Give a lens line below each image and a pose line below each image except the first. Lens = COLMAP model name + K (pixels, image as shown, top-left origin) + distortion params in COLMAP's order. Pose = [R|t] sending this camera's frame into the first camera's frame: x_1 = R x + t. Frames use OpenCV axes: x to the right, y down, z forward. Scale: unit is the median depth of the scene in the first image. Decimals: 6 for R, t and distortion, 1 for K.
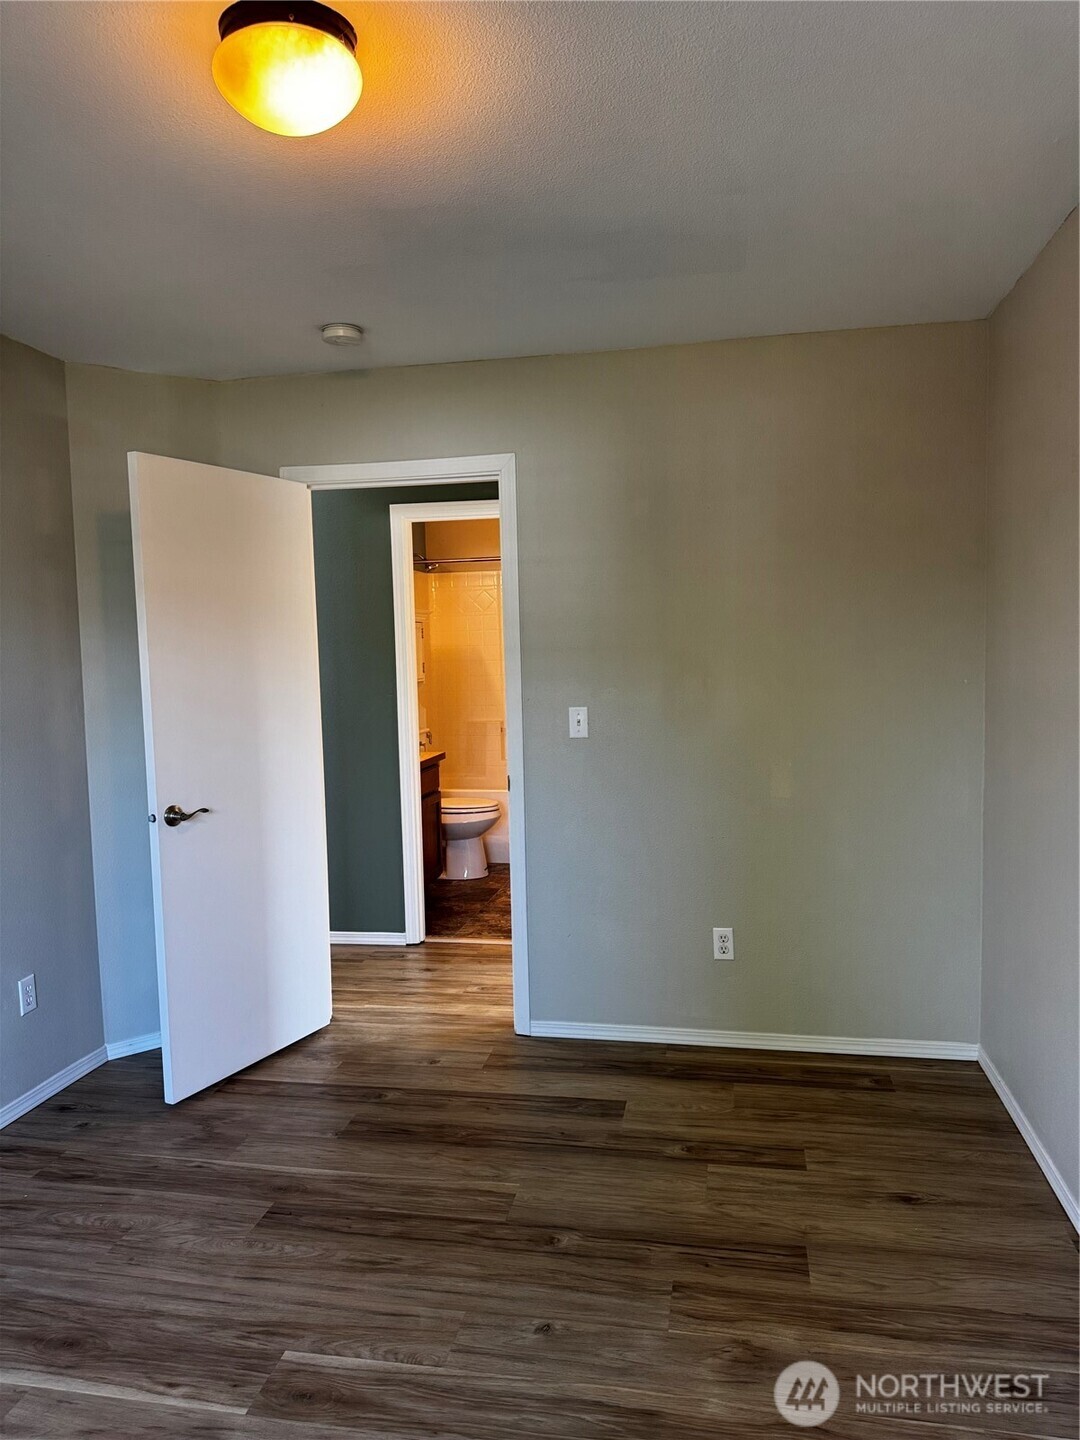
lens RADIAL K [[1011.4, 0, 540.0], [0, 1011.4, 720.0], [0, 0, 1]] dist [0.107041, -0.166094]
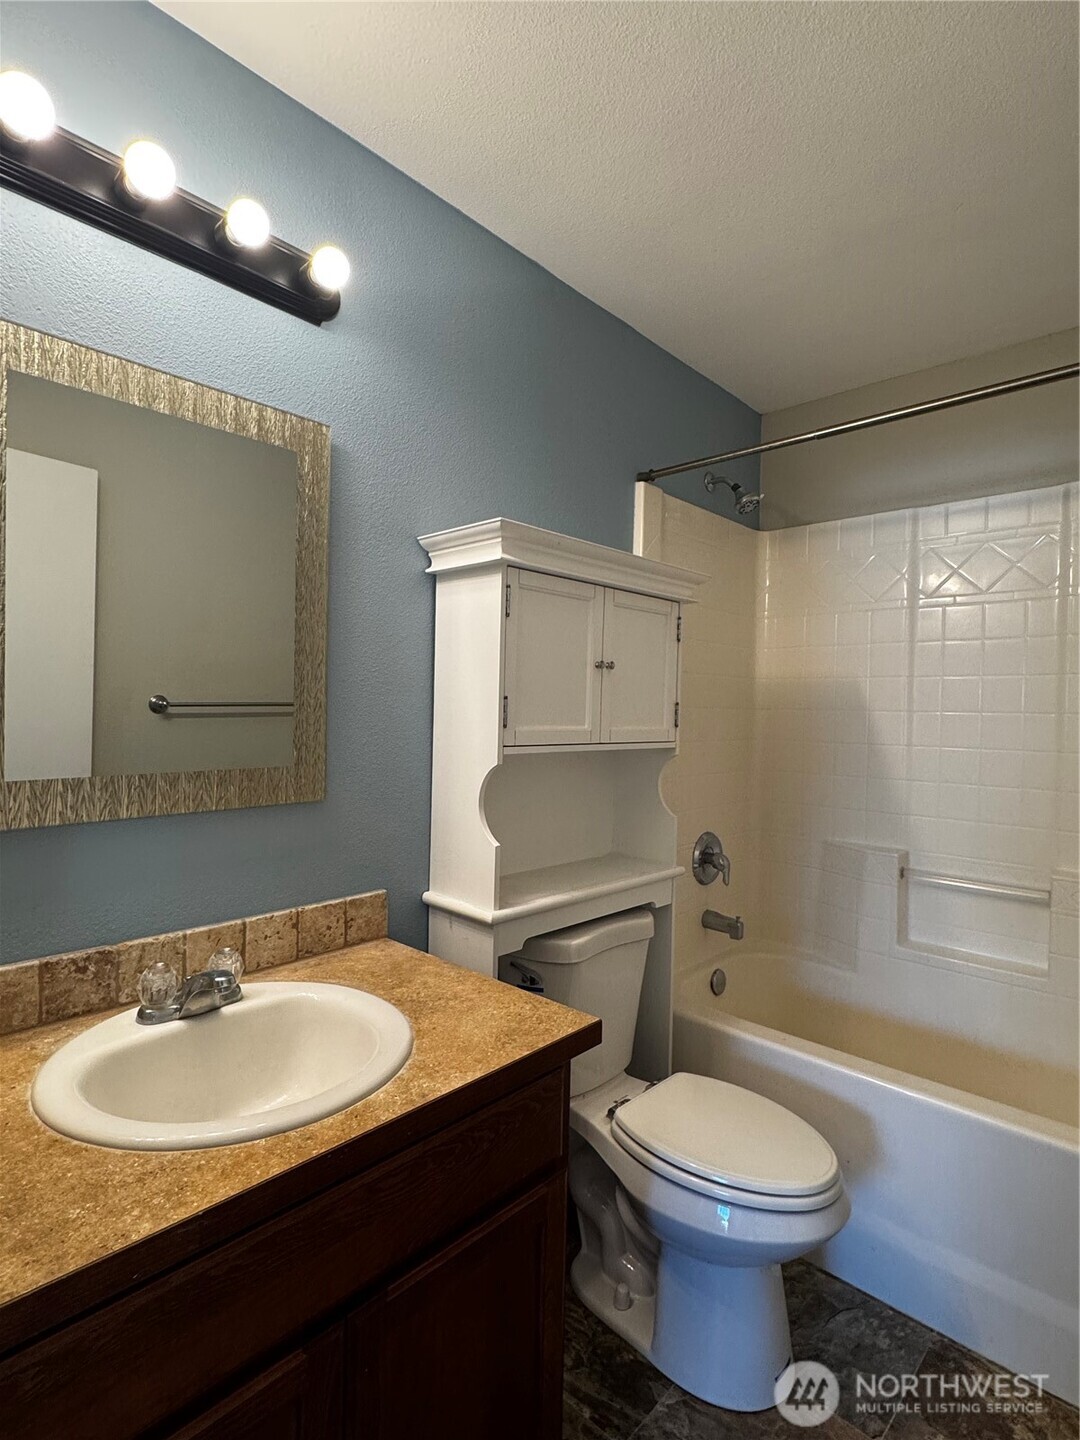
lens RADIAL K [[733.4, 0, 540.0], [0, 733.4, 720.0], [0, 0, 1]] dist [-0.000706, 0.000106]
pose [[0.849727, 0.044486, -0.525343, -0.008880], [-0.075482, 0.996434, -0.037712, -0.030104], [0.521792, 0.071699, 0.850054, 0.659596]]
